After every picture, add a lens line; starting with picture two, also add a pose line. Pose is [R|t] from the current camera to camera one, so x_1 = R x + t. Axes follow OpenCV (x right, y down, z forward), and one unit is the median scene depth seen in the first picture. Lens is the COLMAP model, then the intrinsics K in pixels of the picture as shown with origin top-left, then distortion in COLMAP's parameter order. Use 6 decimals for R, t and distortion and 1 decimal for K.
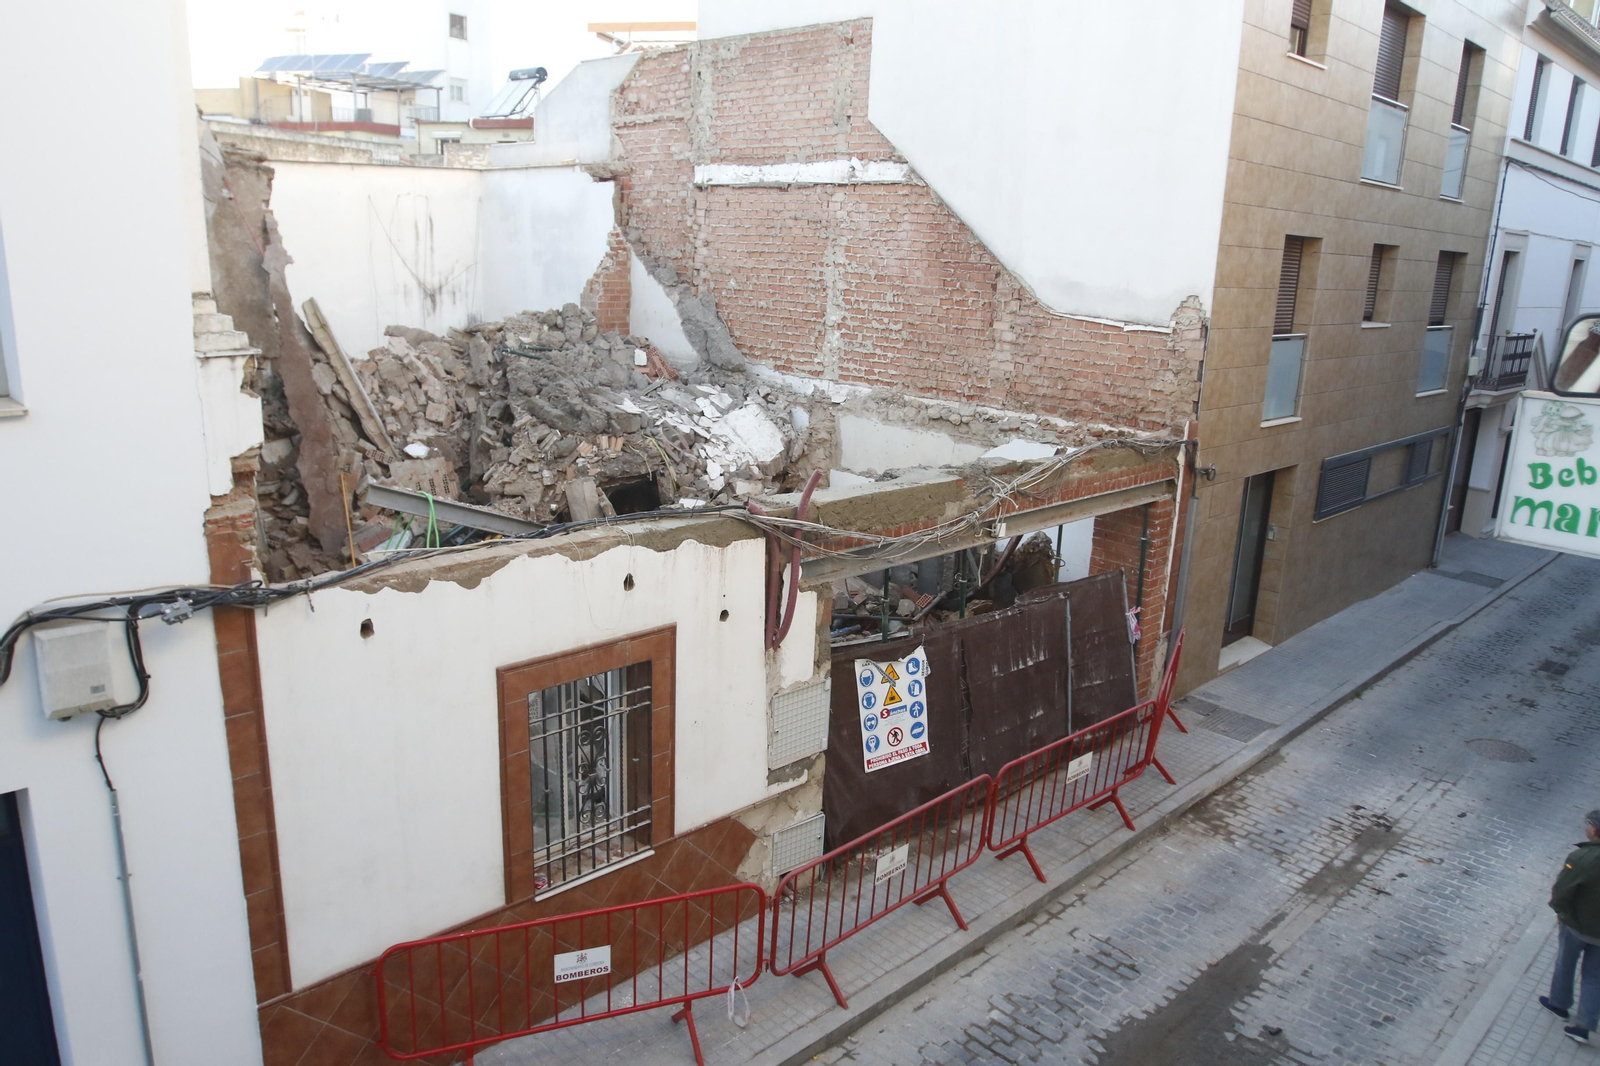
lens RADIAL K [[1163.5, 0, 797.5], [0, 1163.5, 537.8], [0, 0, 1]] dist [-0.099505, 0.067744]
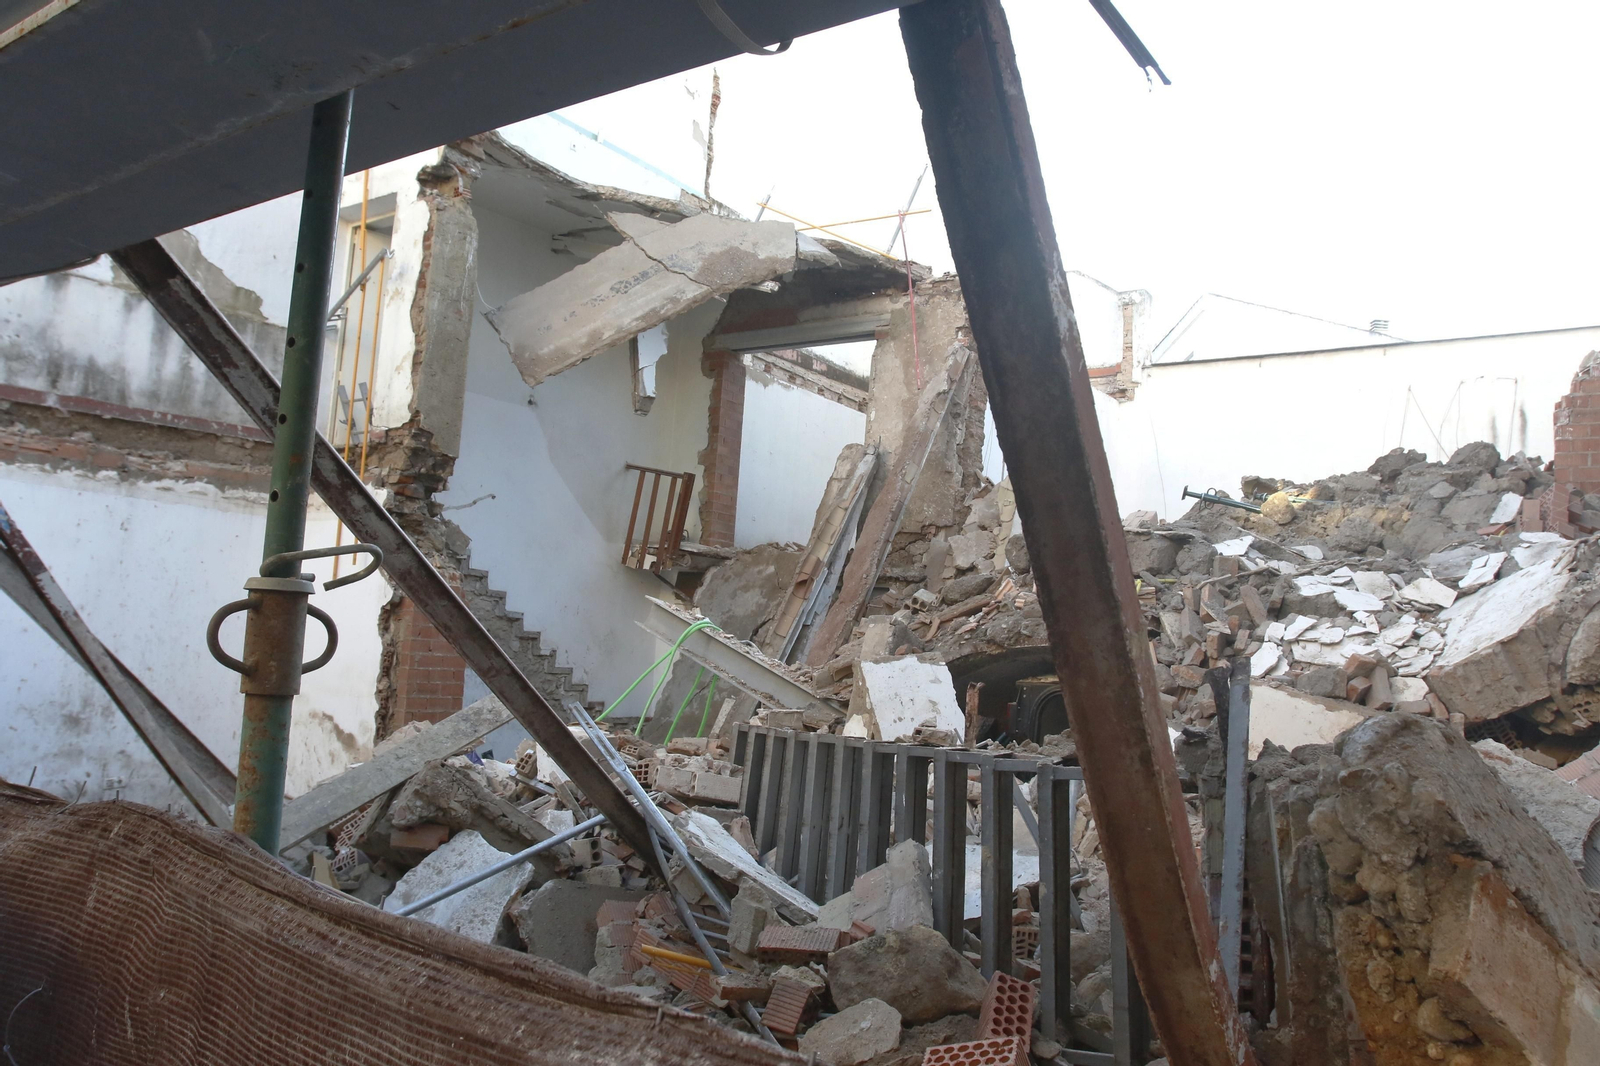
lens RADIAL K [[1172.0, 0, 801.1], [0, 1172.0, 538.9], [0, 0, 1]] dist [-0.105758, 0.077245]
pose [[0.194181, -0.120878, -0.973490, 0.275597], [-0.301074, 0.937140, -0.176419, 0.013649], [0.933621, 0.327349, 0.145581, 0.835380]]
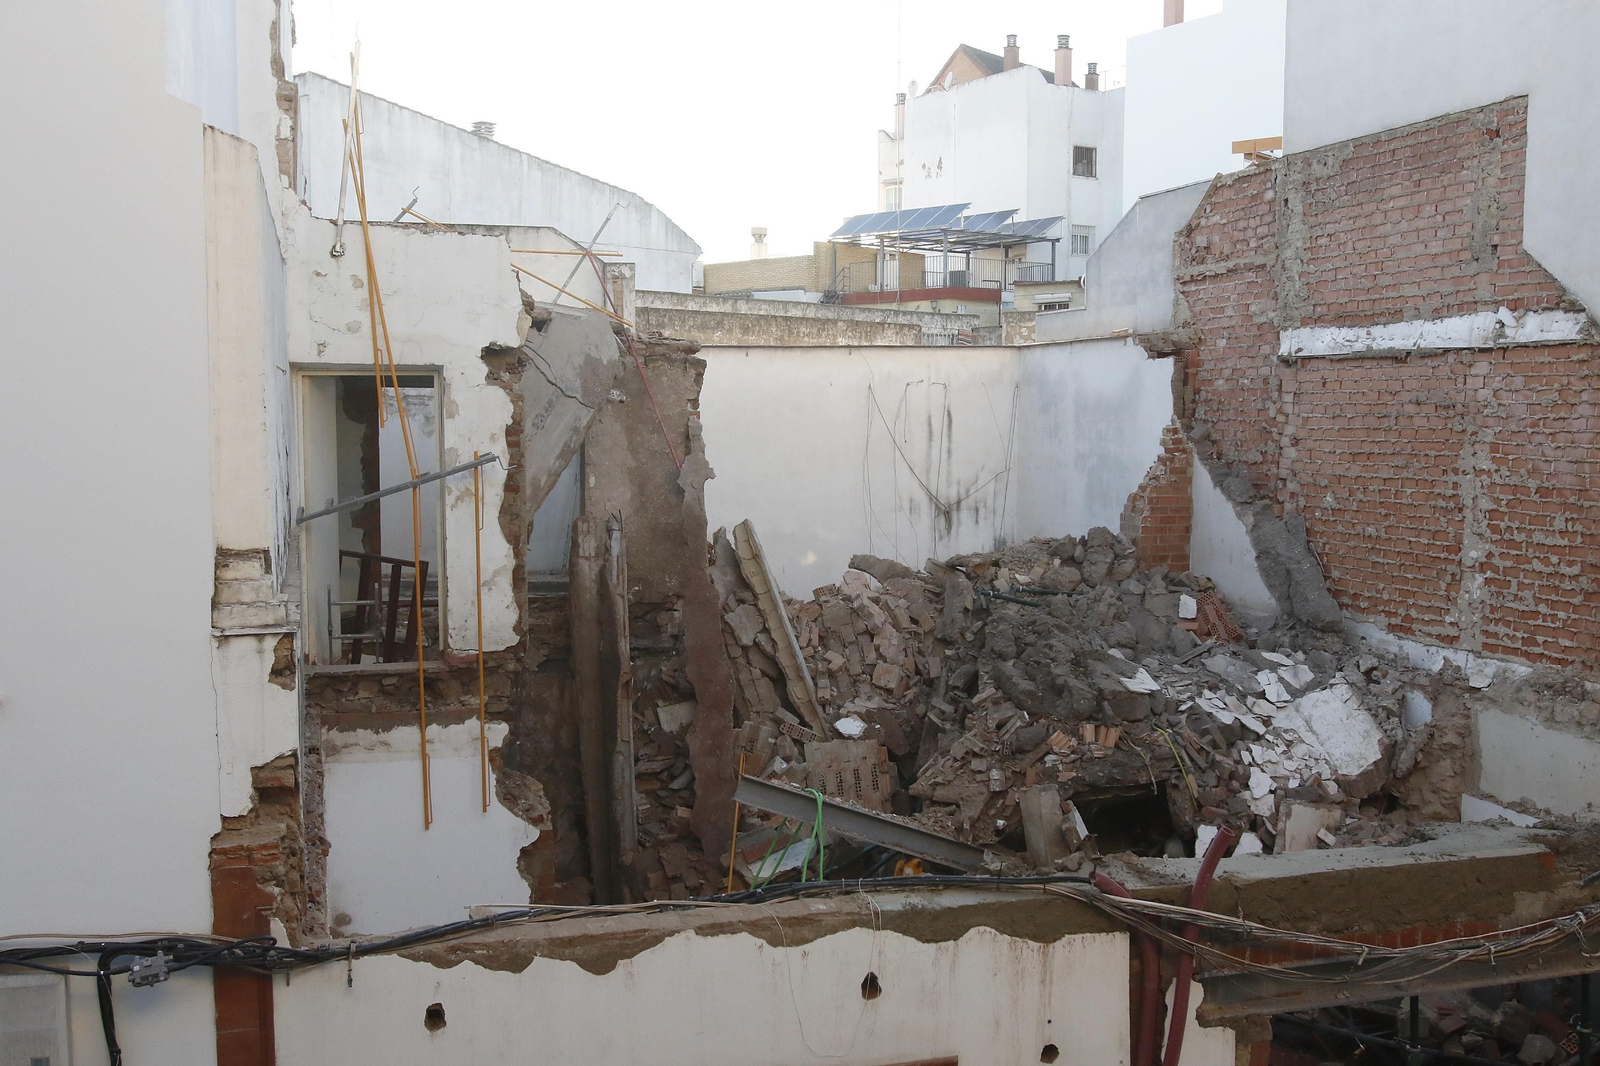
lens RADIAL K [[1579.7, 0, 800.3], [0, 1579.7, 538.3], [0, 0, 1]] dist [-0.084530, 0.108819]
pose [[0.884236, 0.002511, -0.467034, 0.116389], [-0.086746, 0.983469, -0.158949, -0.033004], [0.458914, 0.181062, 0.869836, 0.091842]]
